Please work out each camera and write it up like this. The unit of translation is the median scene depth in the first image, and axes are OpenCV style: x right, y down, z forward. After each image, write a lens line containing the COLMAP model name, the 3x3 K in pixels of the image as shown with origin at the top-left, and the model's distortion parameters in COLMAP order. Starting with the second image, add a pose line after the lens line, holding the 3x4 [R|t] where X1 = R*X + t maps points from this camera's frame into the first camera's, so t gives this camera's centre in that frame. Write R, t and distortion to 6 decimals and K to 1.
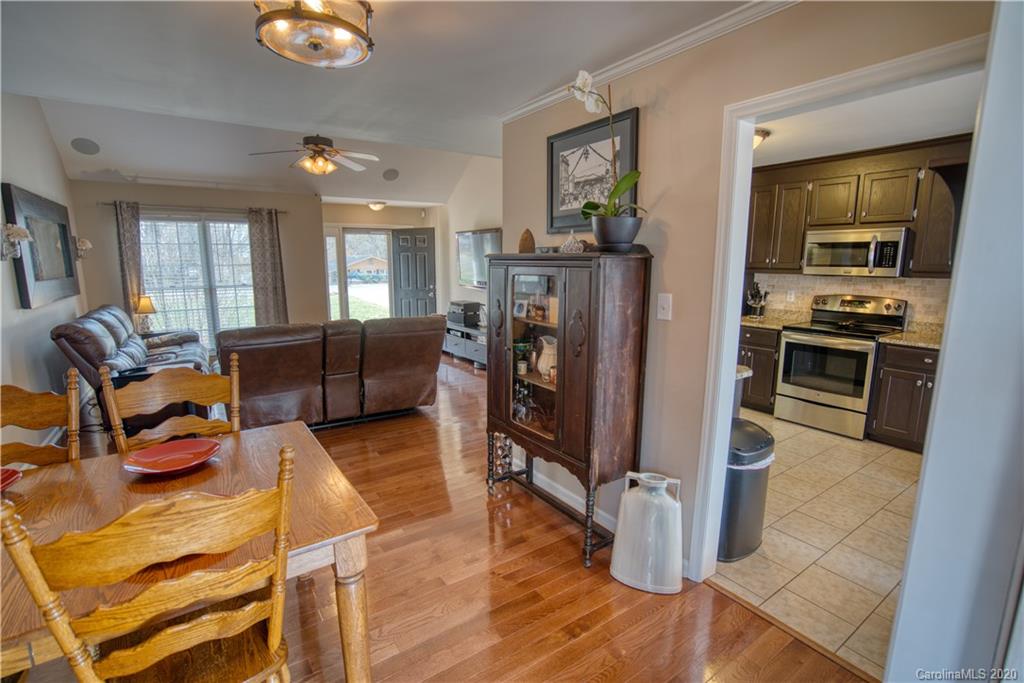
lens RADIAL K [[471.6, 0, 509.7], [0, 471.6, 343.4], [0, 0, 1]] dist [-0.052005, 0.017203]
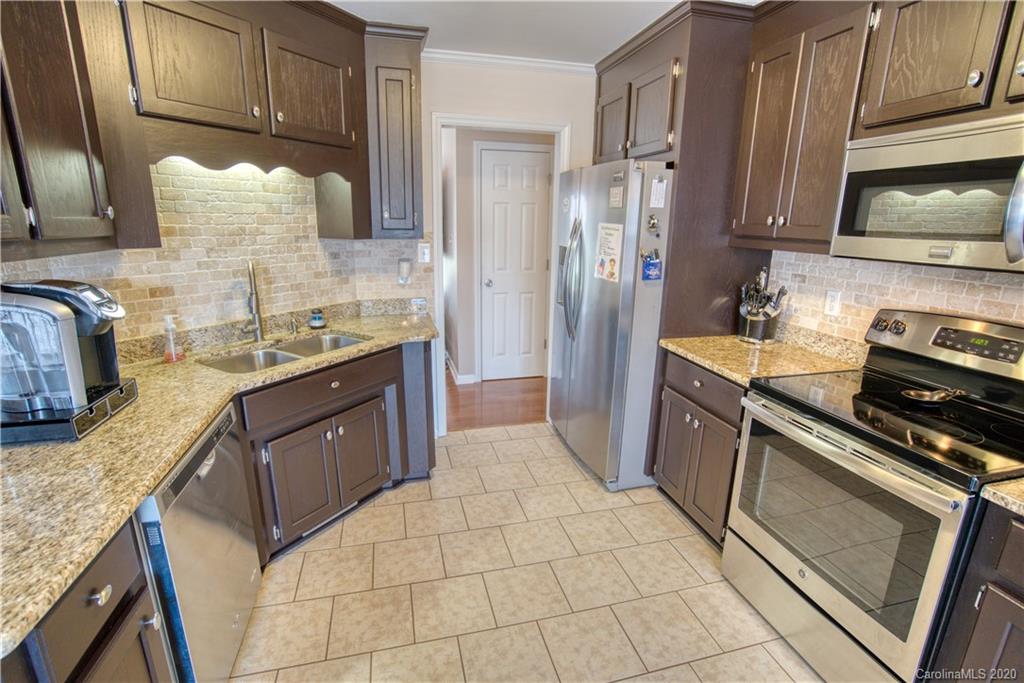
lens RADIAL K [[471.6, 0, 510.4], [0, 471.6, 345.2], [0, 0, 1]] dist [-0.052005, 0.017203]
pose [[0.943355, 0.095705, -0.317681, 0.550014], [-0.069224, 0.993196, 0.093651, -0.098571], [0.324483, -0.066355, 0.943561, 0.577180]]
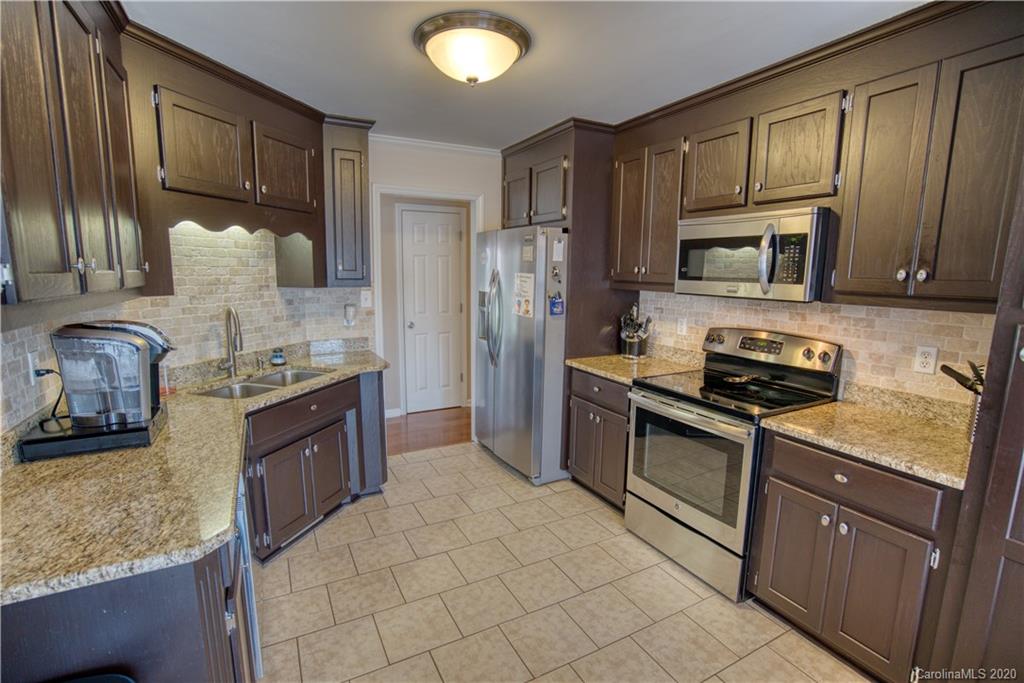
lens RADIAL K [[471.6, 0, 511.0], [0, 471.6, 345.3], [0, 0, 1]] dist [-0.052005, 0.017203]
pose [[0.994869, 0.024911, -0.098057, 0.524446], [-0.026430, 0.999550, -0.014221, -0.073621], [0.097658, 0.016740, 0.995079, 0.411207]]
